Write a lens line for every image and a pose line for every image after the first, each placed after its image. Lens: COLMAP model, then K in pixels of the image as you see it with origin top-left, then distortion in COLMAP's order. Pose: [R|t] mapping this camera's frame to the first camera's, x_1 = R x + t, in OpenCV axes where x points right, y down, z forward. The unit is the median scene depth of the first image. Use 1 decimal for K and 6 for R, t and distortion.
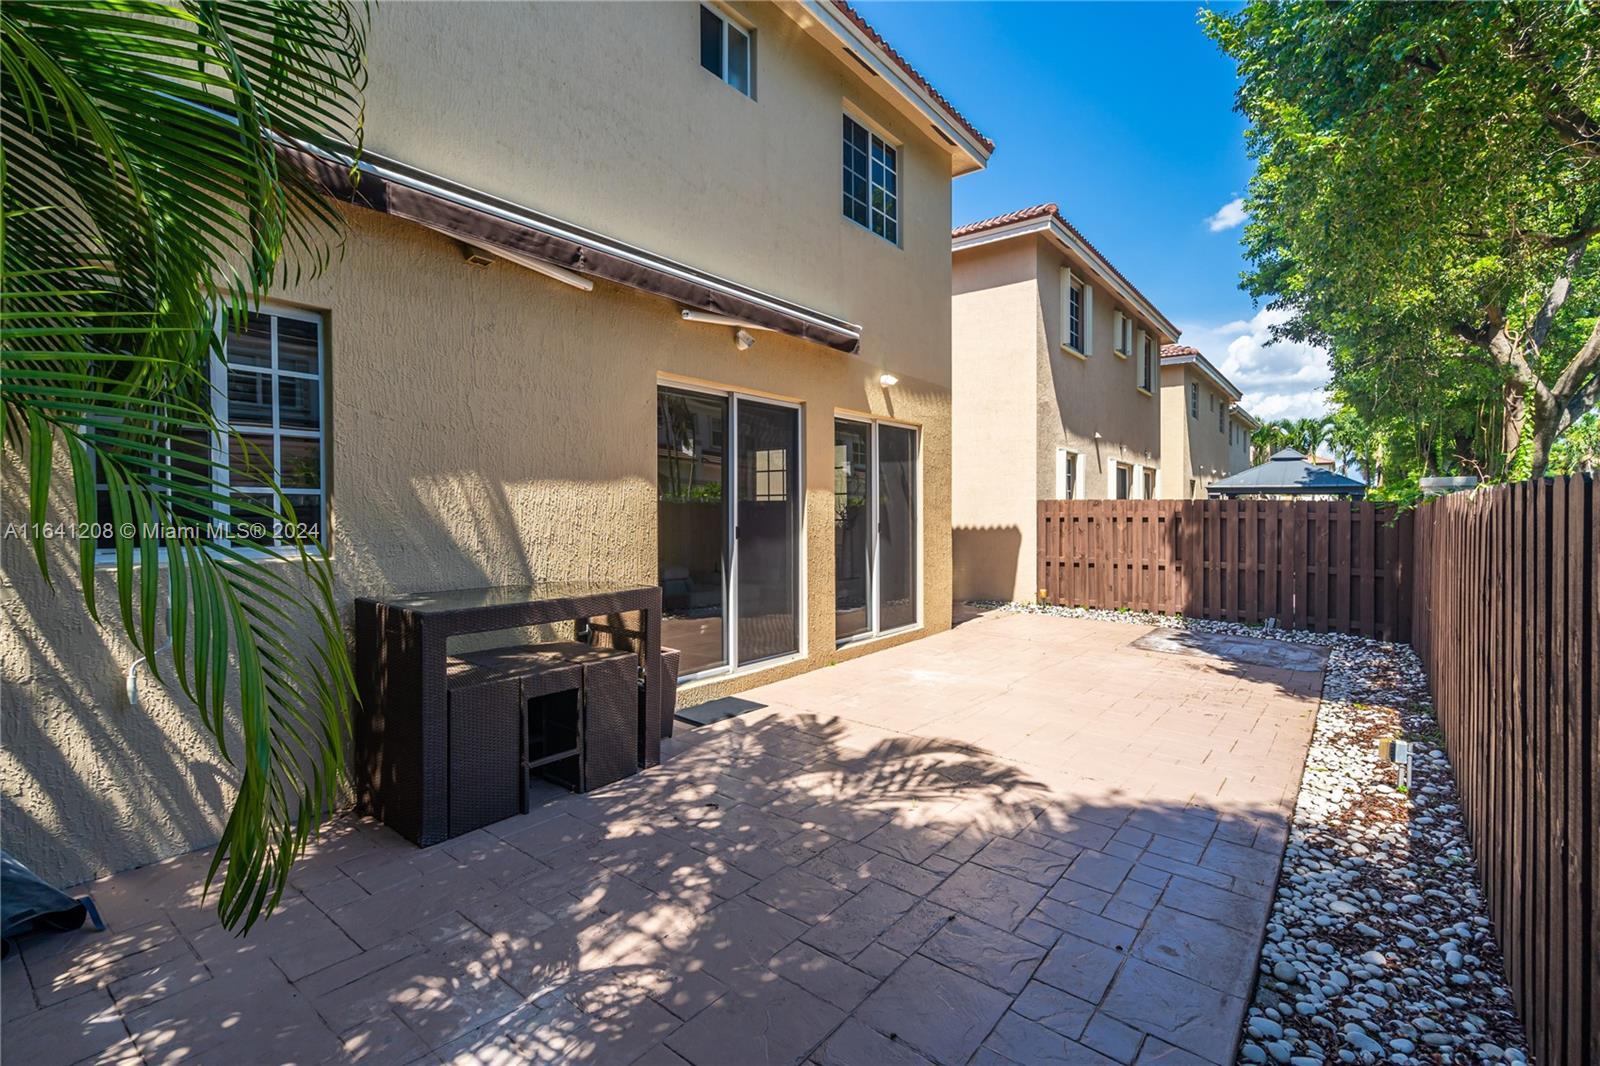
lens RADIAL K [[737.1, 0, 800.0], [0, 737.1, 533.0], [0, 0, 1]] dist [-0.002852, -0.000148]
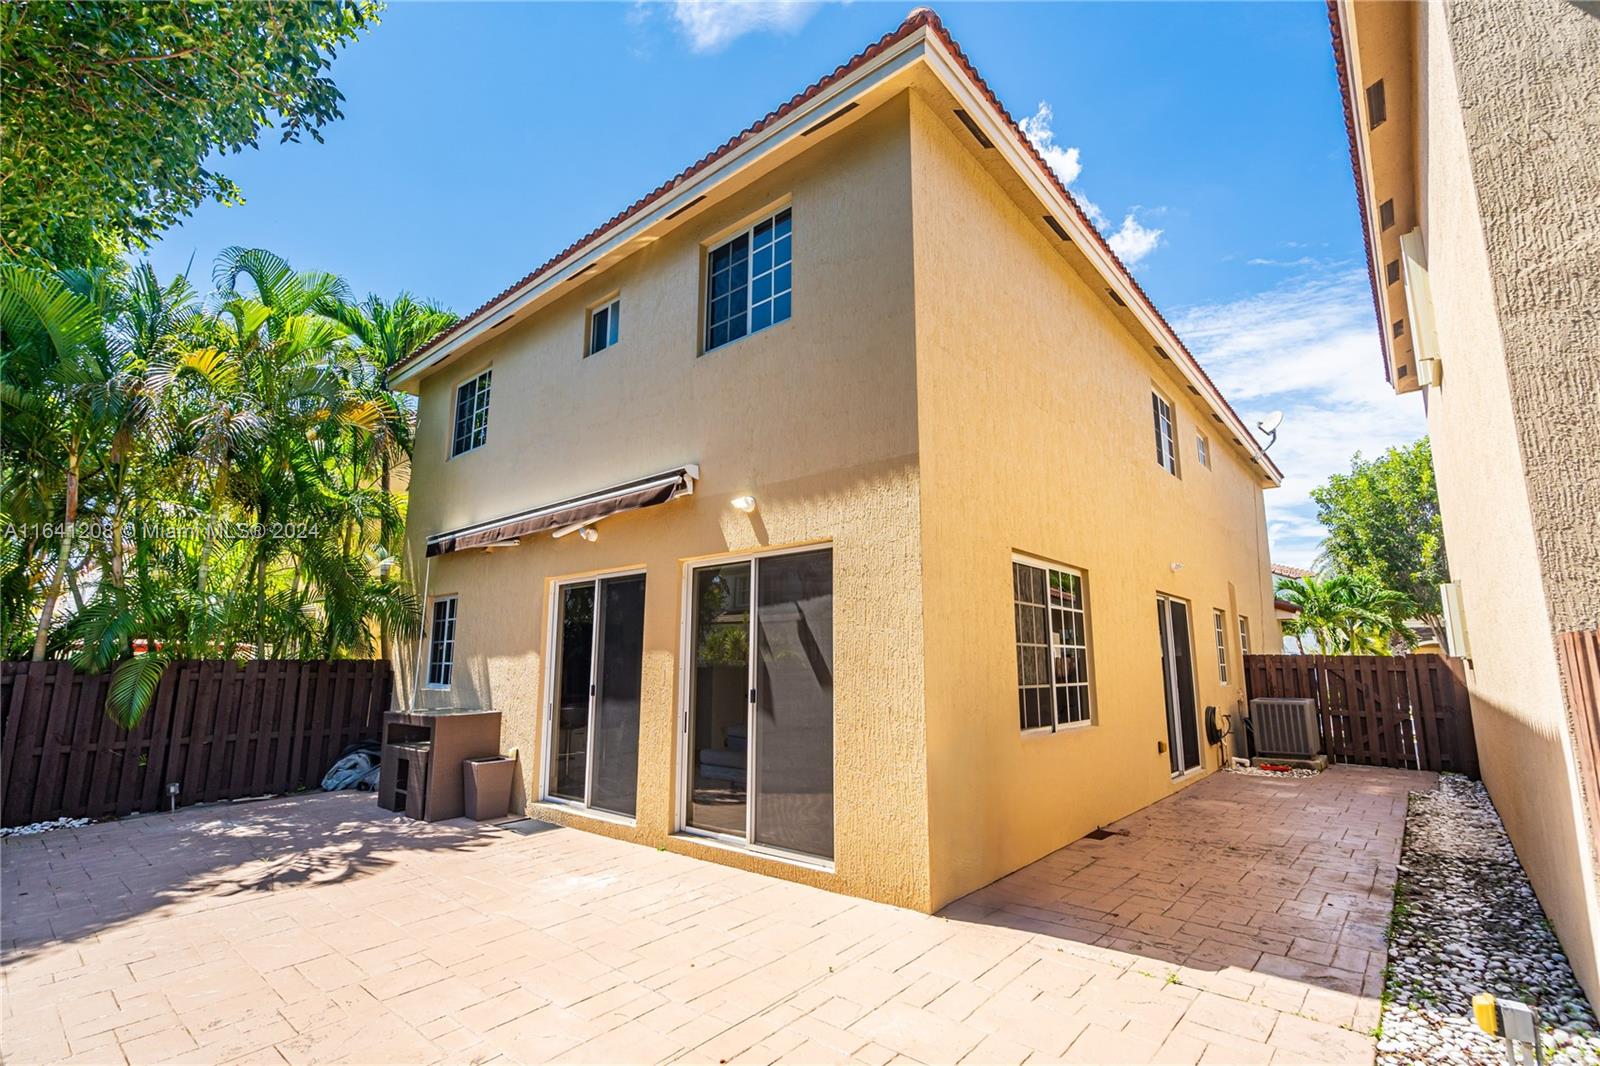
lens RADIAL K [[728.0, 0, 800.0], [0, 728.0, 533.0], [0, 0, 1]] dist [0.002369, 0.000299]
pose [[-0.054900, -0.170267, -0.983867, 0.876156], [-0.019026, 0.985353, -0.169462, -0.046498], [0.998311, 0.009416, -0.057336, 1.110545]]
